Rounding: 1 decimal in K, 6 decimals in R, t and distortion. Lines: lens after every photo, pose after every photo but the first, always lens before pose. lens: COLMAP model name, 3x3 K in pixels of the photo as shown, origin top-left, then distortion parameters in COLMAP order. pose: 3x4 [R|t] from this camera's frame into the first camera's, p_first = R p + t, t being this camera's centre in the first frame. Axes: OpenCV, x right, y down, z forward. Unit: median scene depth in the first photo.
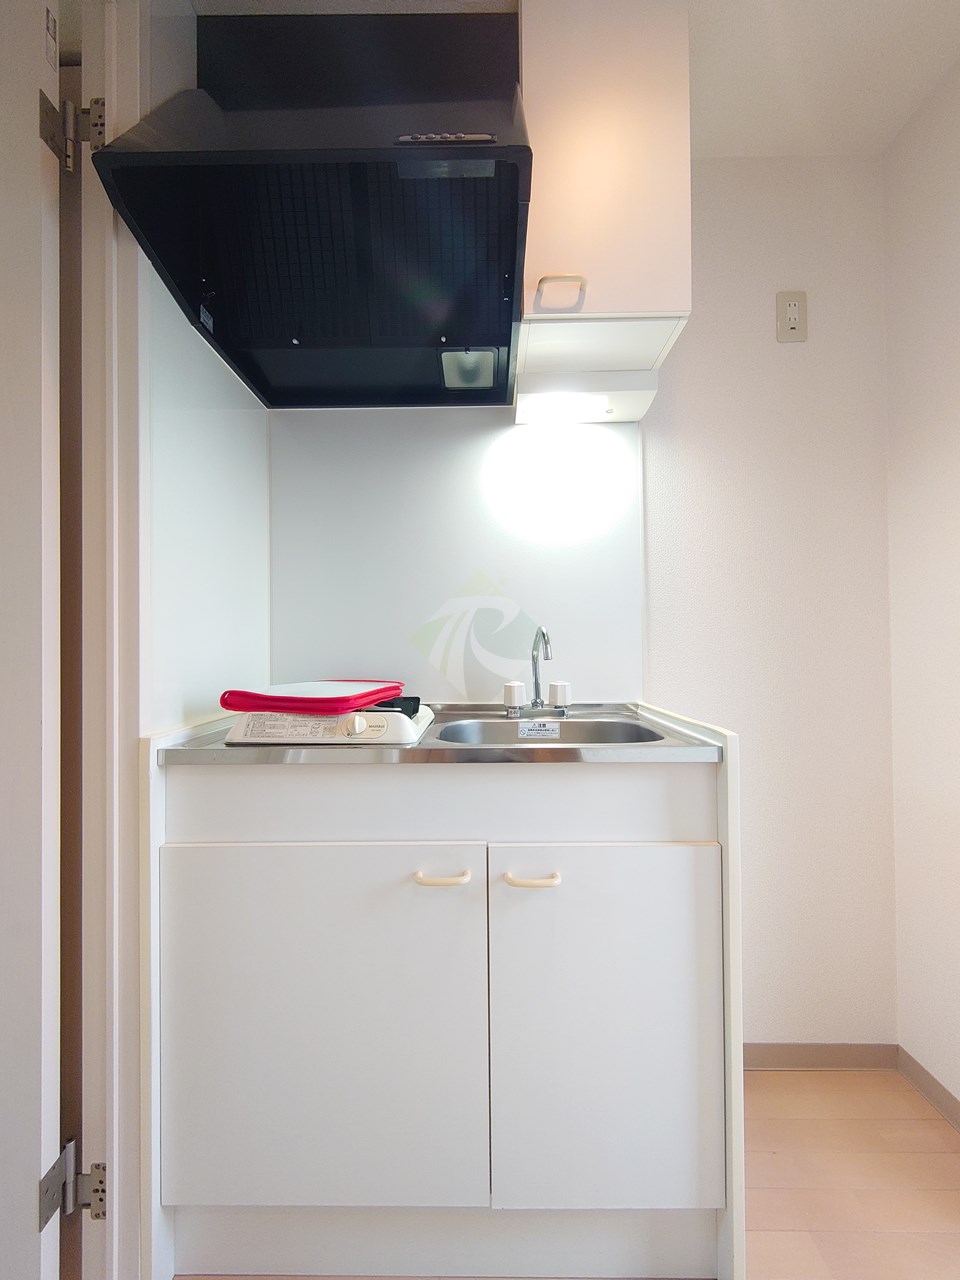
lens RADIAL K [[556.3, 0, 478.8], [0, 556.3, 644.1], [0, 0, 1]] dist [0.009479, -0.002504]
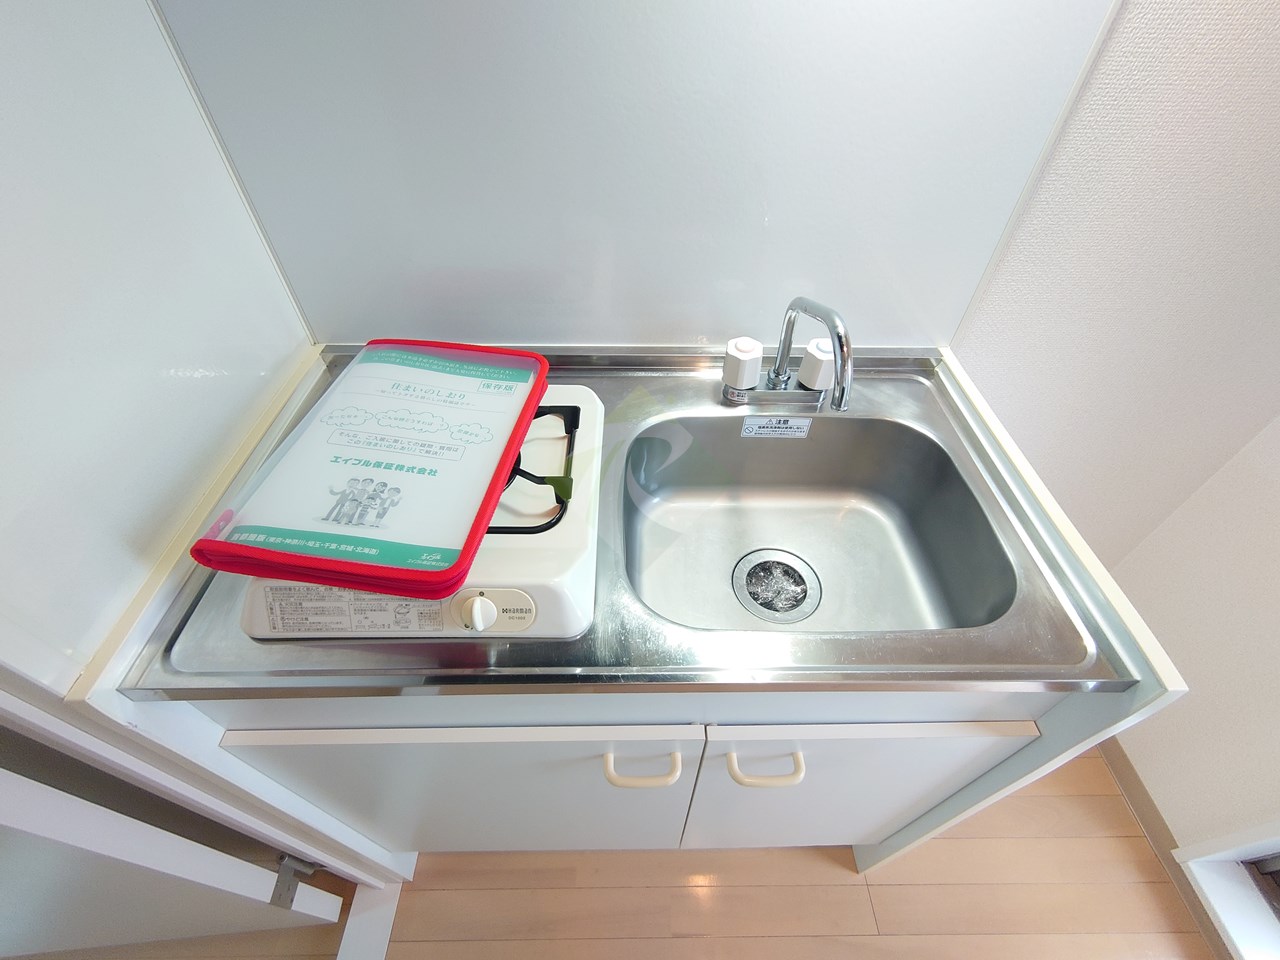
lens RADIAL K [[556.3, 0, 644.6], [0, 556.3, 481.7], [0, 0, 1]] dist [0.009479, -0.002504]
pose [[0.999378, -0.011005, 0.033508, -0.075646], [-0.017214, 0.677038, 0.735747, -0.333339], [-0.030783, -0.735866, 0.676427, 0.718584]]
